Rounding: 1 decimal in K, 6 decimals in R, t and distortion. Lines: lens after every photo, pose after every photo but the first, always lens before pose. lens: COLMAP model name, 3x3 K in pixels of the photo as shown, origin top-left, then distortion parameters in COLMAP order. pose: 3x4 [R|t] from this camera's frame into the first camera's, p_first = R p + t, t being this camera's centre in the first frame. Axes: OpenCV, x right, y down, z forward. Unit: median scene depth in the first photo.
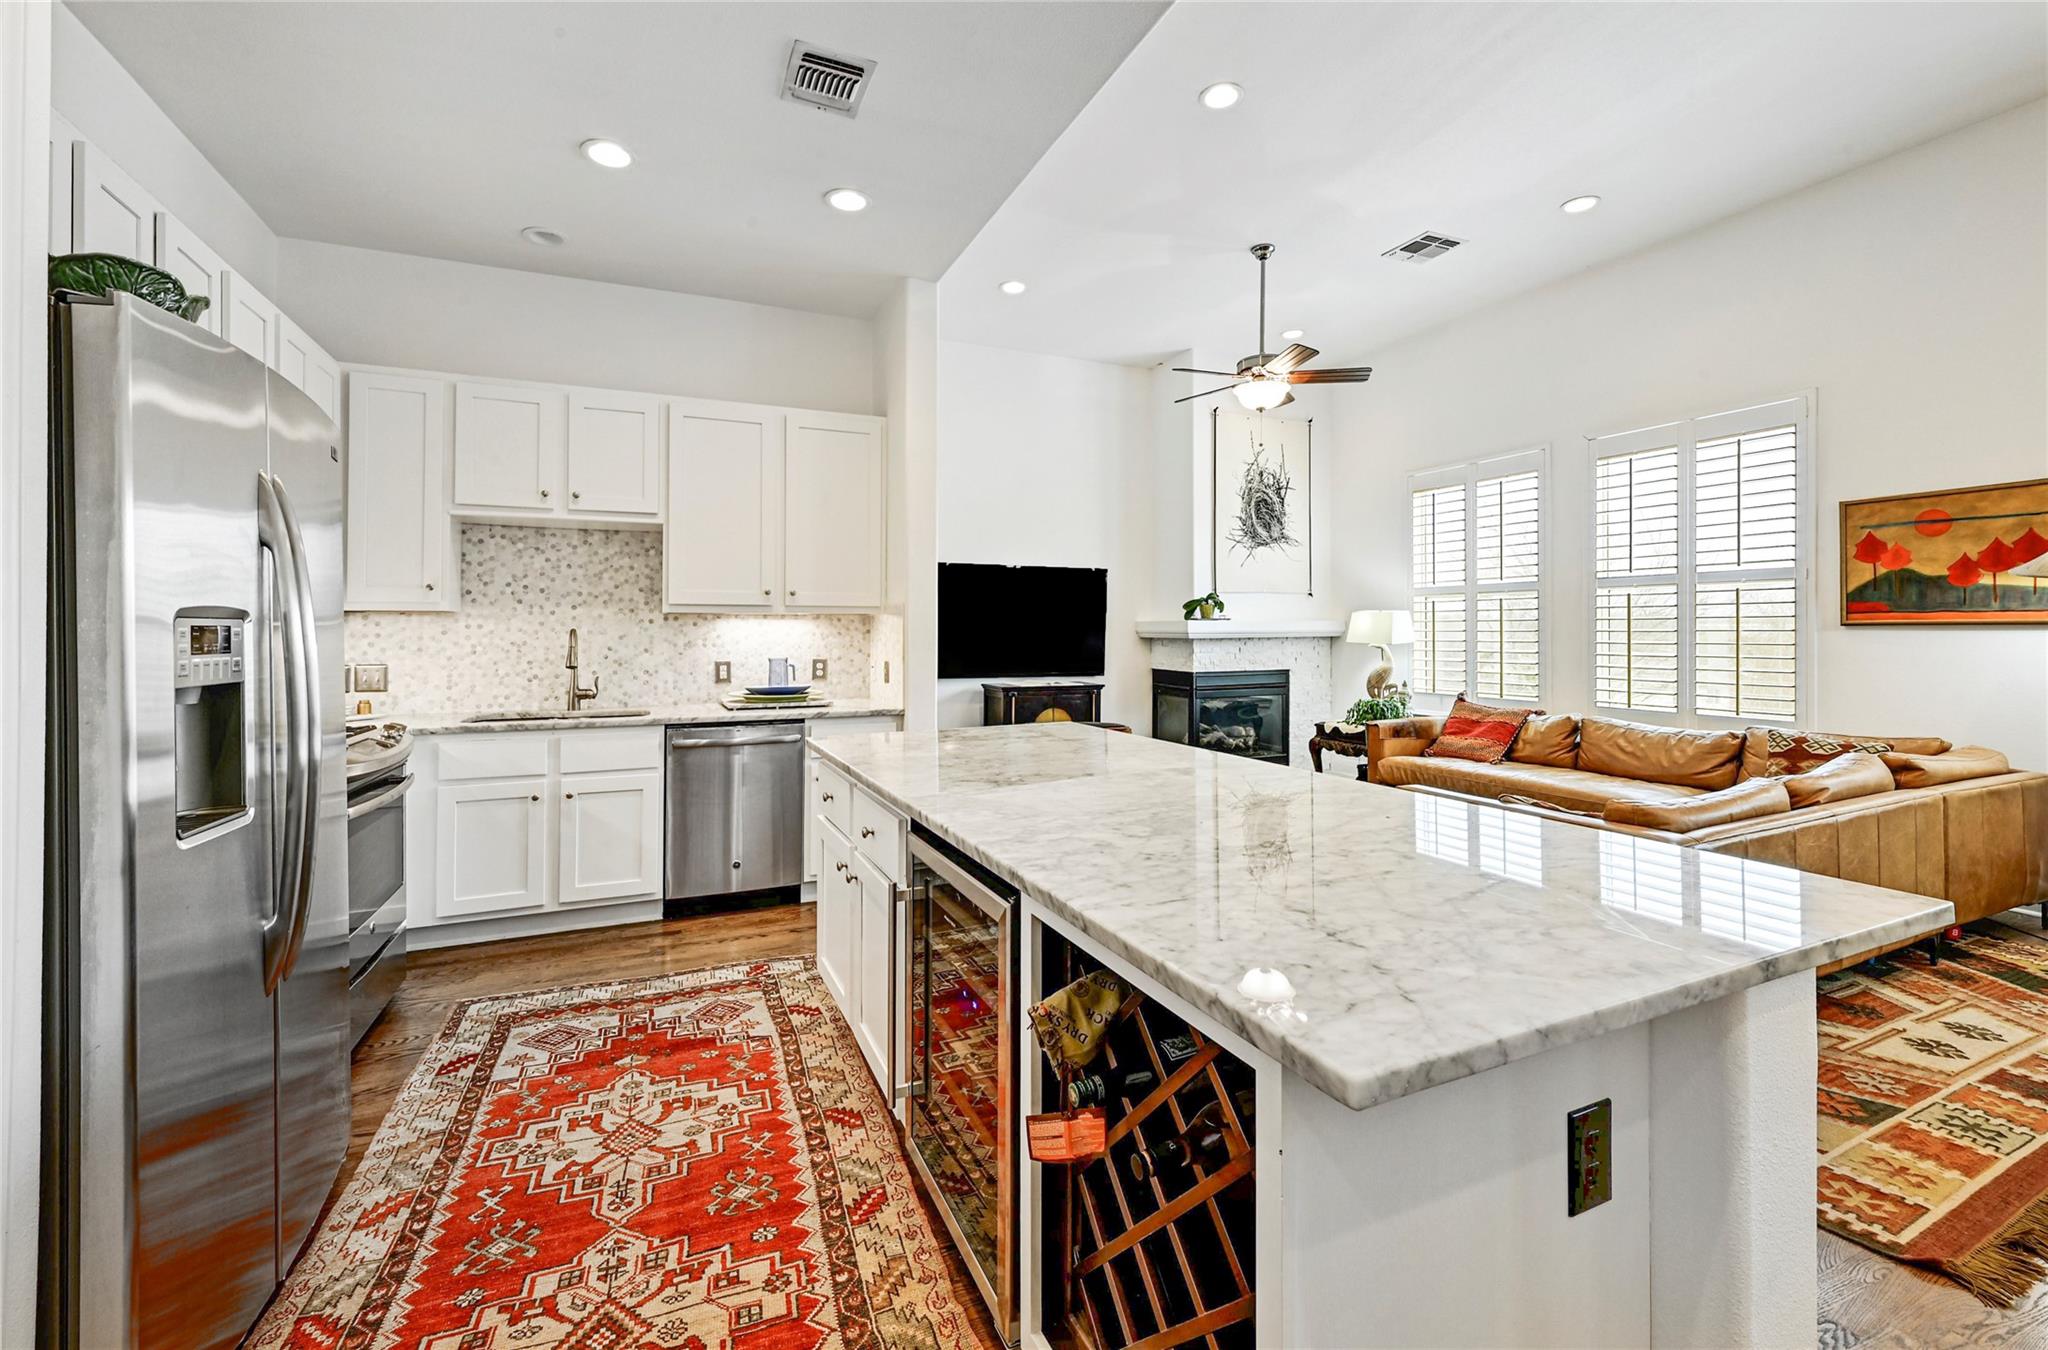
lens RADIAL K [[841.7, 0, 1009.2], [0, 841.7, 628.7], [0, 0, 1]] dist [0.006401, -0.001702]
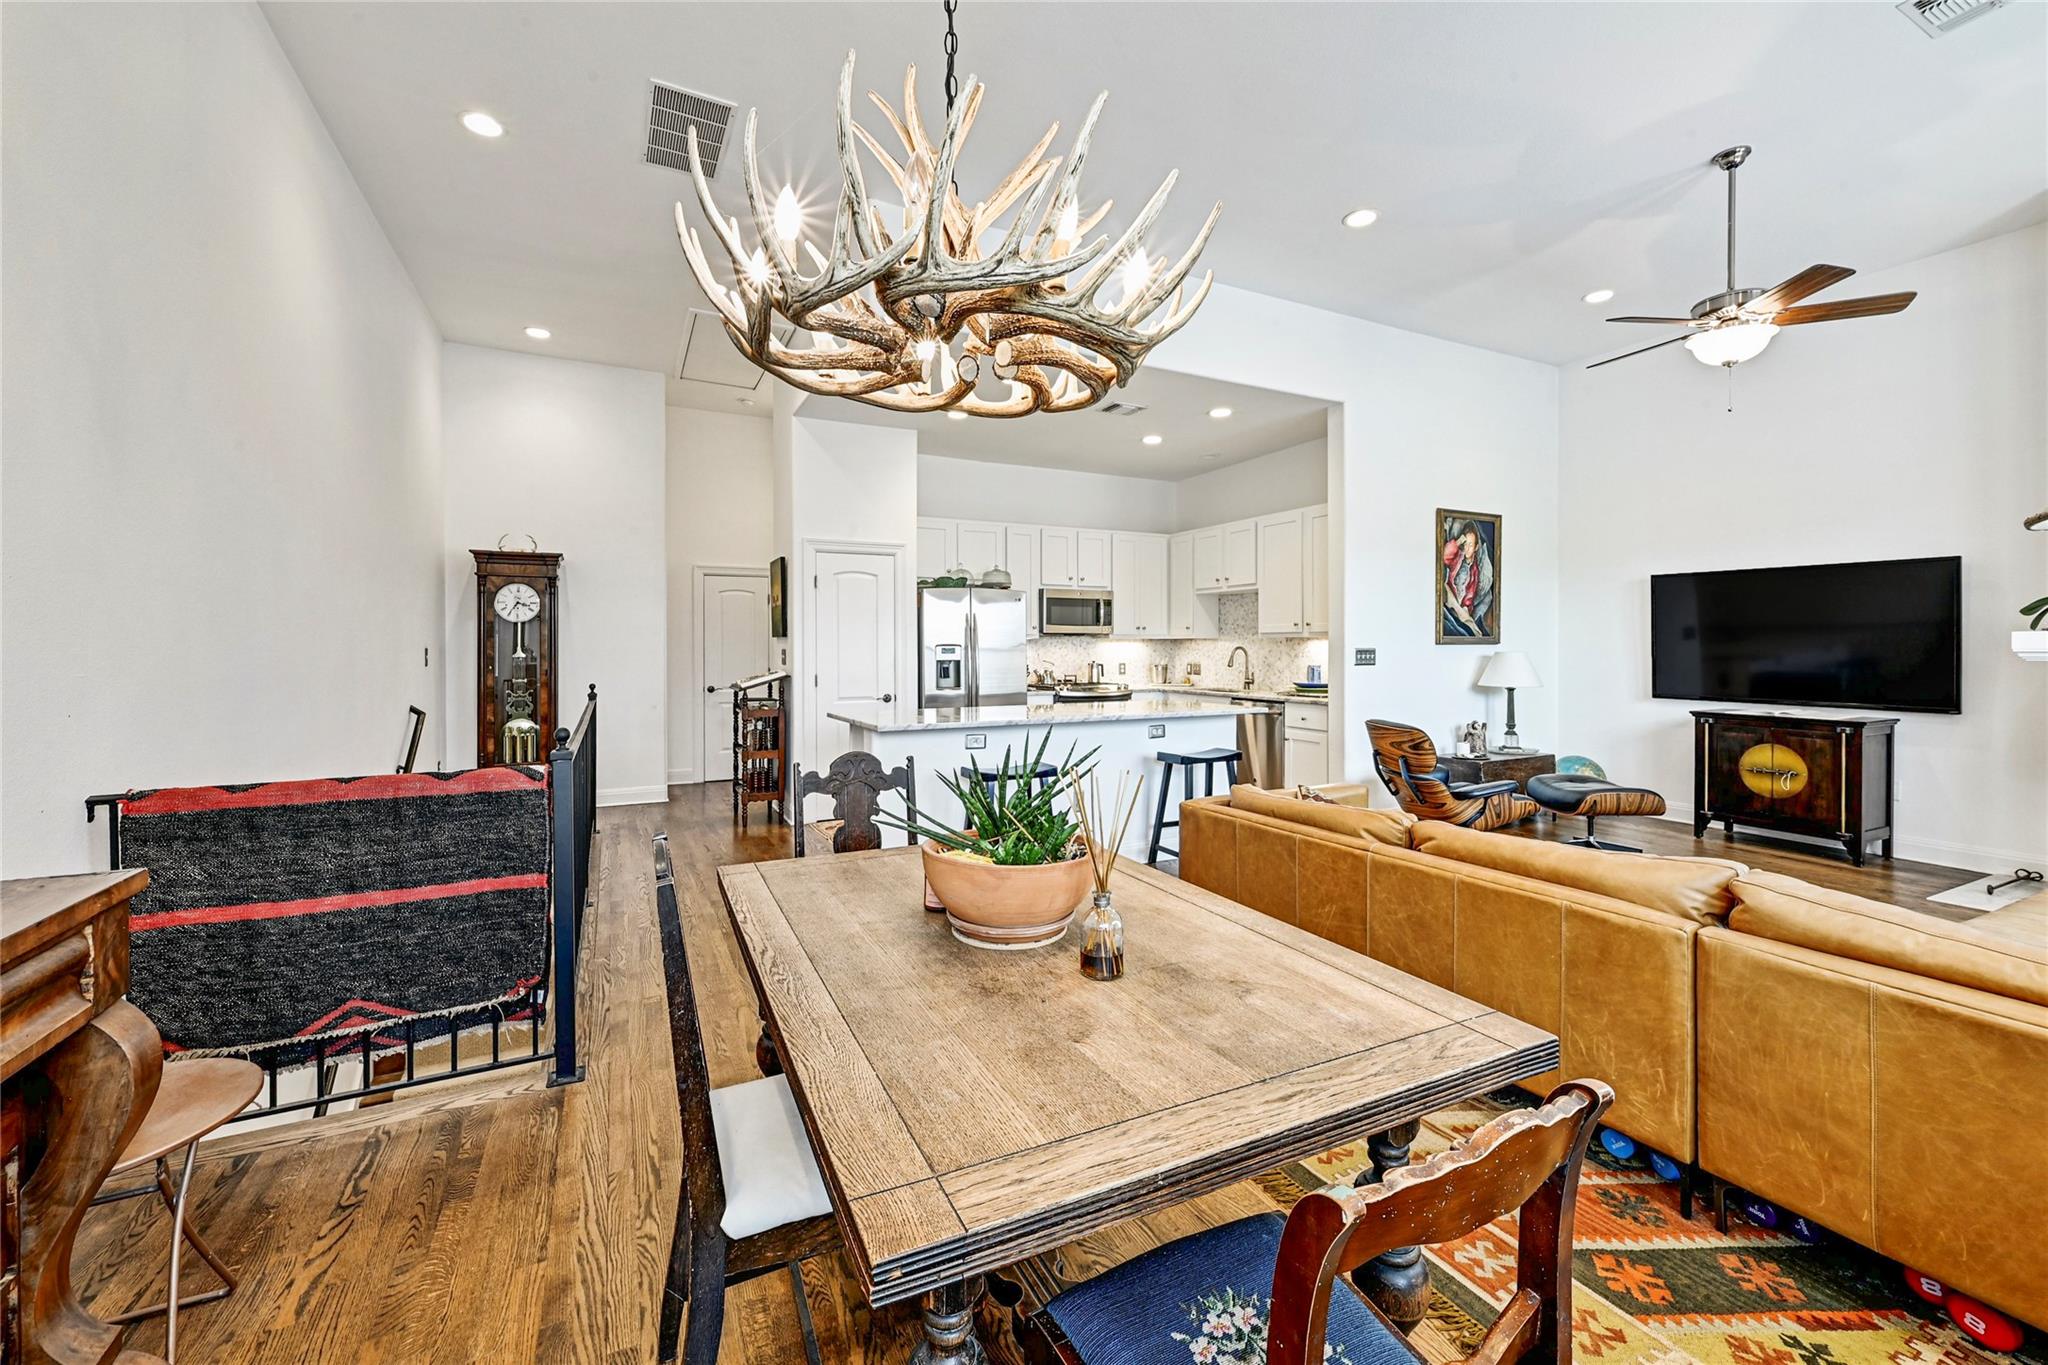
lens RADIAL K [[833.4, 0, 1022.9], [0, 833.4, 656.0], [0, 0, 1]] dist [0.000133, -0.000523]
pose [[0.051616, 0.014576, -0.998561, 1.220539], [0.005489, 0.999874, 0.014879, -0.008636], [0.998652, -0.006249, 0.051530, 0.367215]]
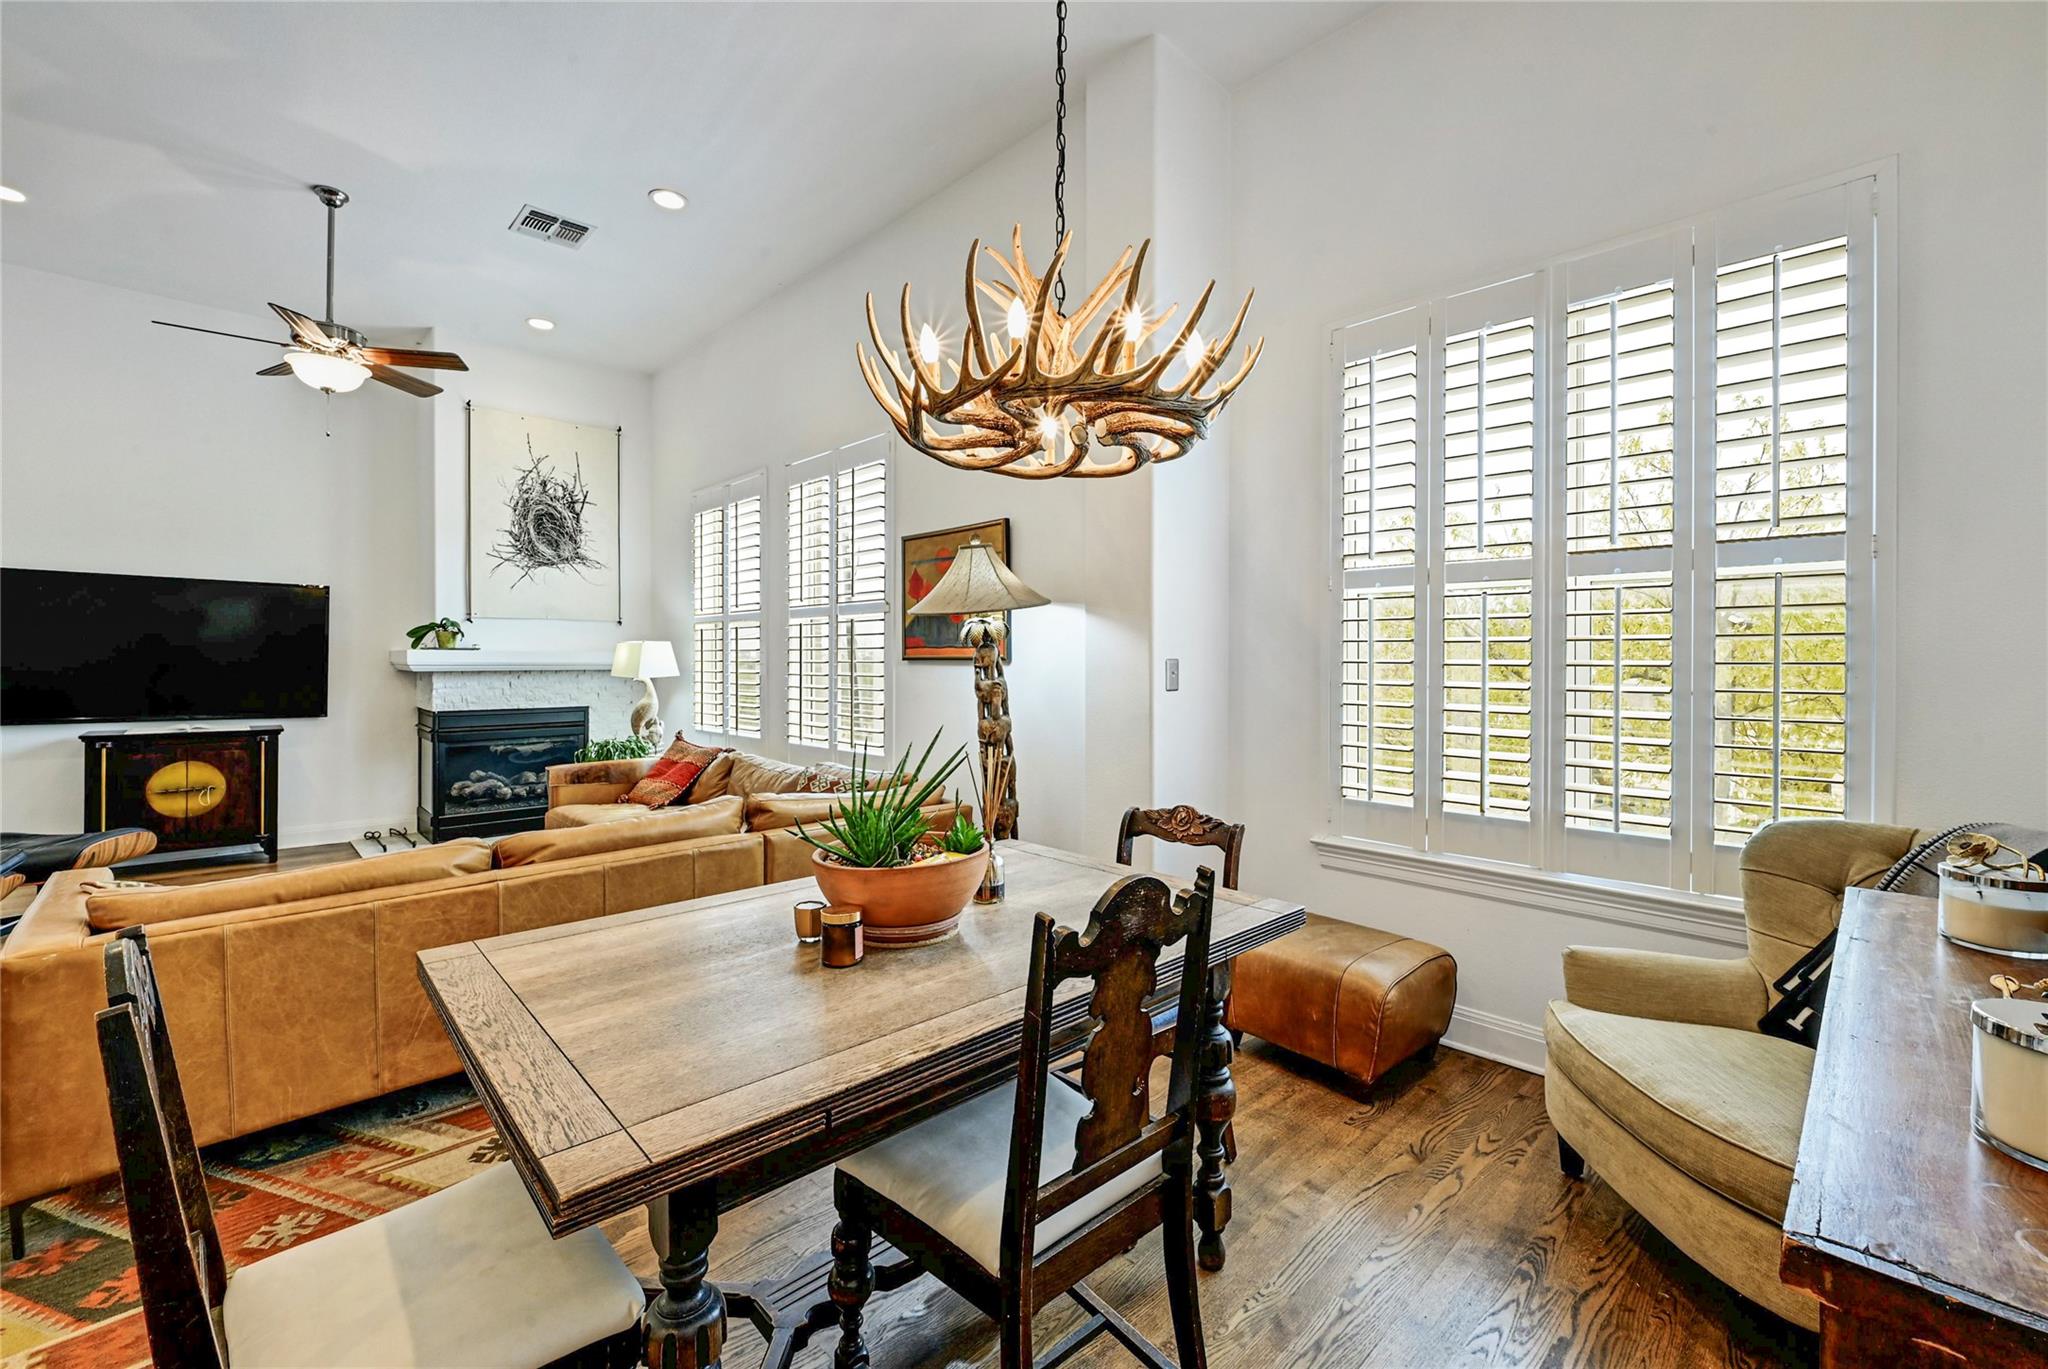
lens RADIAL K [[833.4, 0, 1021.4], [0, 833.4, 662.6], [0, 0, 1]] dist [0.000133, -0.000523]
pose [[0.935798, 0.001872, 0.352532, 0.760194], [-0.002956, 0.999992, 0.002536, -0.001585], [-0.352525, -0.003415, 0.935796, 0.013350]]
